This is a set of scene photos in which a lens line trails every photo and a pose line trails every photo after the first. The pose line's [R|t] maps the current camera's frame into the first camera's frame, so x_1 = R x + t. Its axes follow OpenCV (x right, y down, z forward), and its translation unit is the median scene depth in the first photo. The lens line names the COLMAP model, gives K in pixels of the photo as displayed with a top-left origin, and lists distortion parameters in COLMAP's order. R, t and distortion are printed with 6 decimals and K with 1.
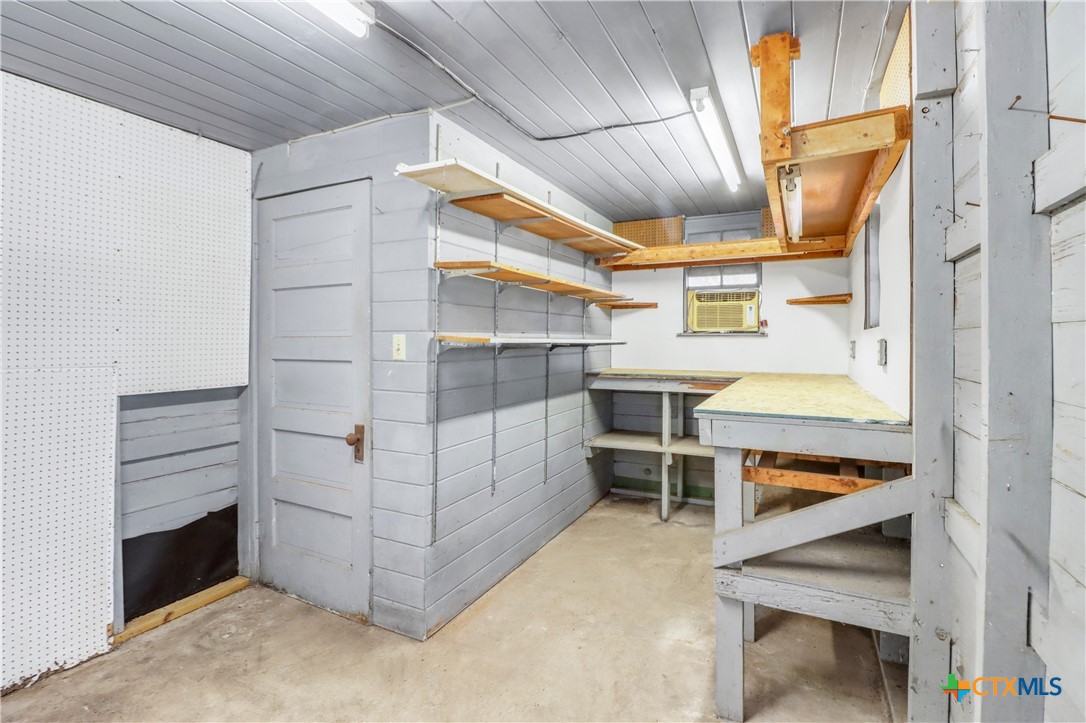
lens RADIAL K [[519.8, 0, 558.7], [0, 519.8, 340.4], [0, 0, 1]] dist [-0.003849, -0.004163]
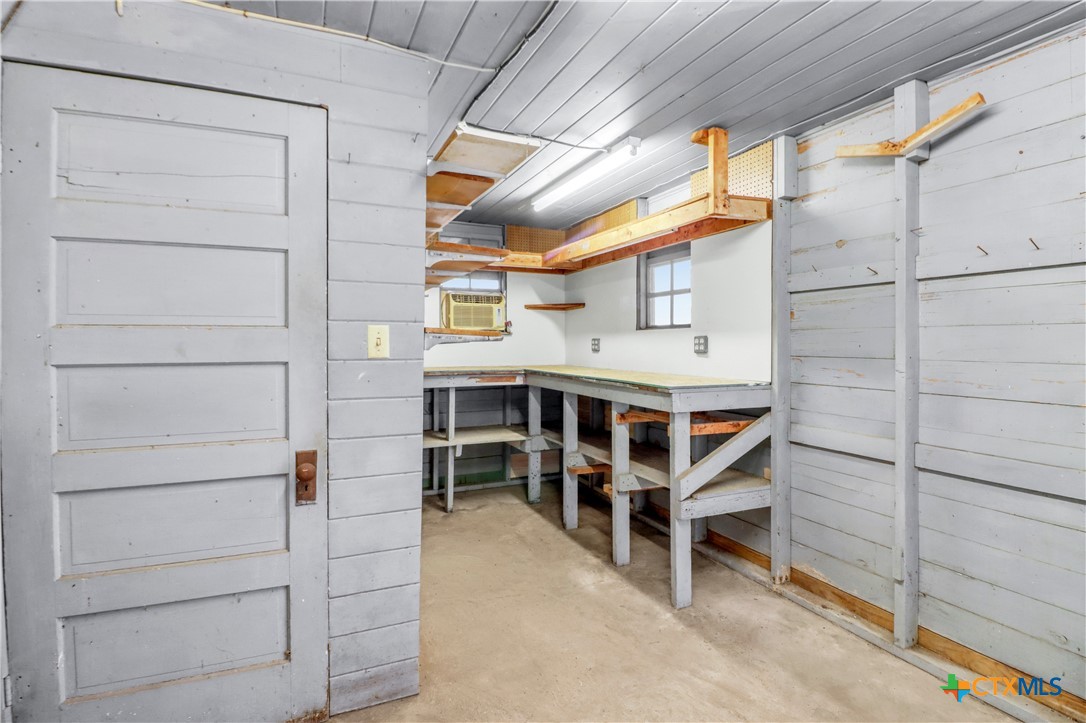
lens RADIAL K [[519.8, 0, 547.2], [0, 519.8, 350.5], [0, 0, 1]] dist [-0.003849, -0.004163]
pose [[0.640377, -0.011981, 0.767967, -0.629364], [-0.000168, 0.999876, 0.015739, 0.012003], [-0.768061, -0.010207, 0.640296, 0.256410]]
